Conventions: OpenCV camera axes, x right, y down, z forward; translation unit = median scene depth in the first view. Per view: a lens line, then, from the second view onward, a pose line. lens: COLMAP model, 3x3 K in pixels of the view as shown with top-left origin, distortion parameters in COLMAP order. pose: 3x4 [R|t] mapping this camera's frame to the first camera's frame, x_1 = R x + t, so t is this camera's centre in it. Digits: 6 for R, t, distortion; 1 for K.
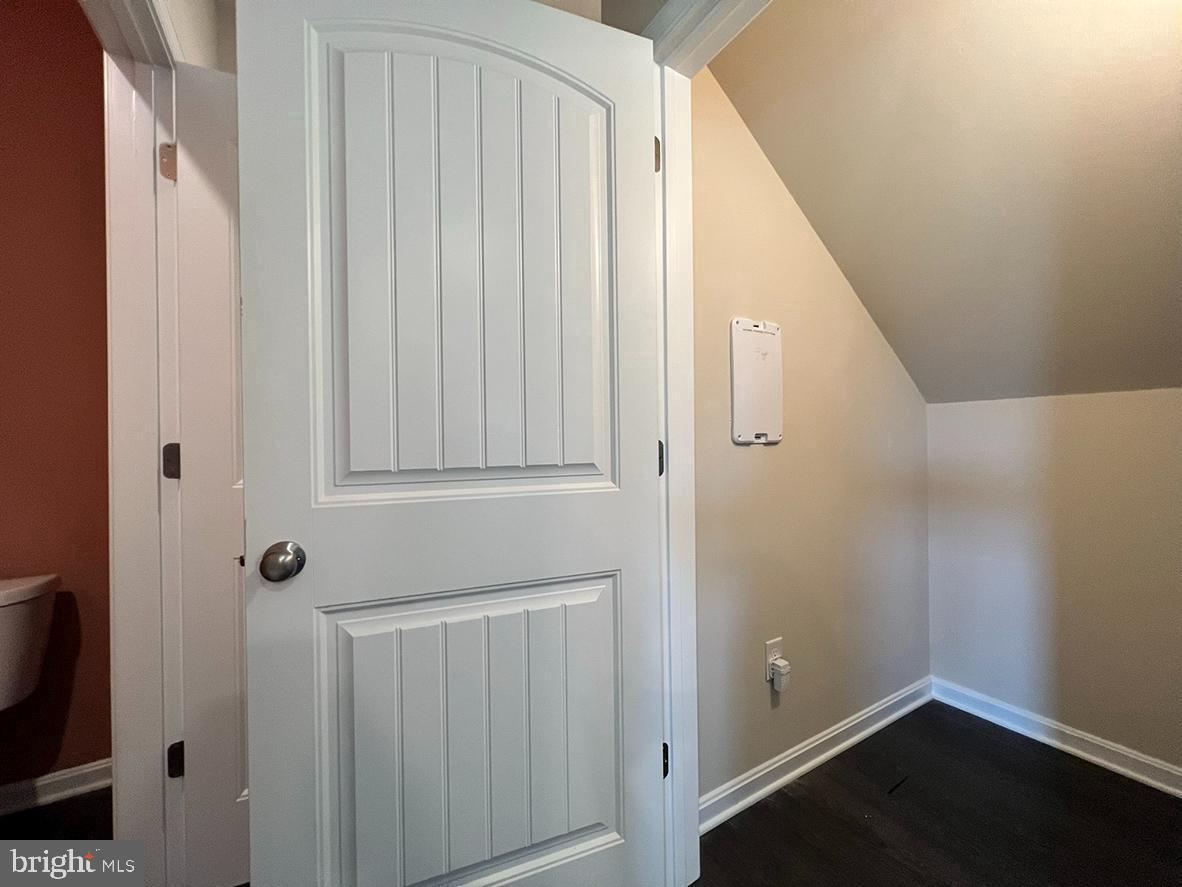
lens RADIAL K [[475.9, 0, 588.0], [0, 475.9, 444.0], [0, 0, 1]] dist [-0.002111, -0.000080]
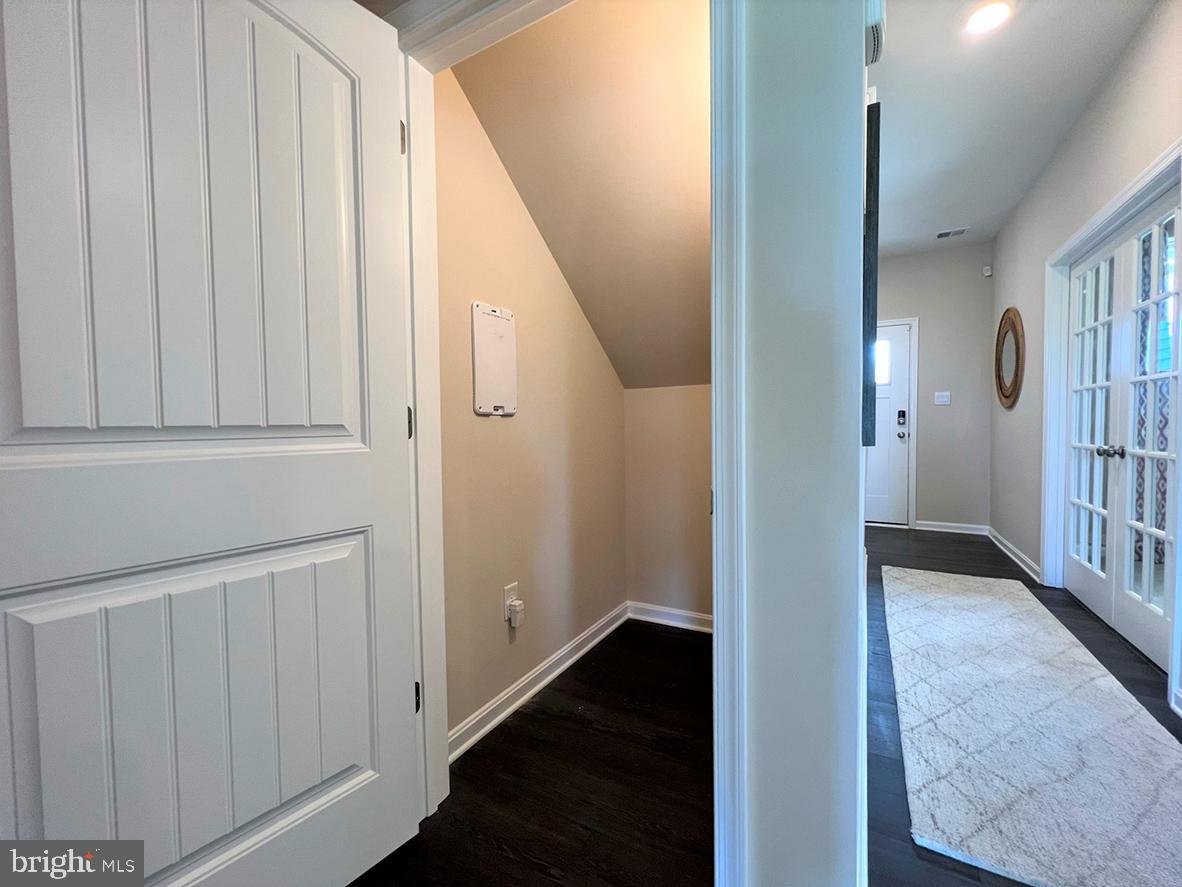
lens RADIAL K [[475.9, 0, 584.4], [0, 475.9, 441.0], [0, 0, 1]] dist [-0.002111, -0.000080]
pose [[0.867331, -0.016936, 0.497444, -0.032846], [0.002212, 0.999542, 0.030173, 0.031715], [-0.497727, -0.025069, 0.866971, -0.112619]]
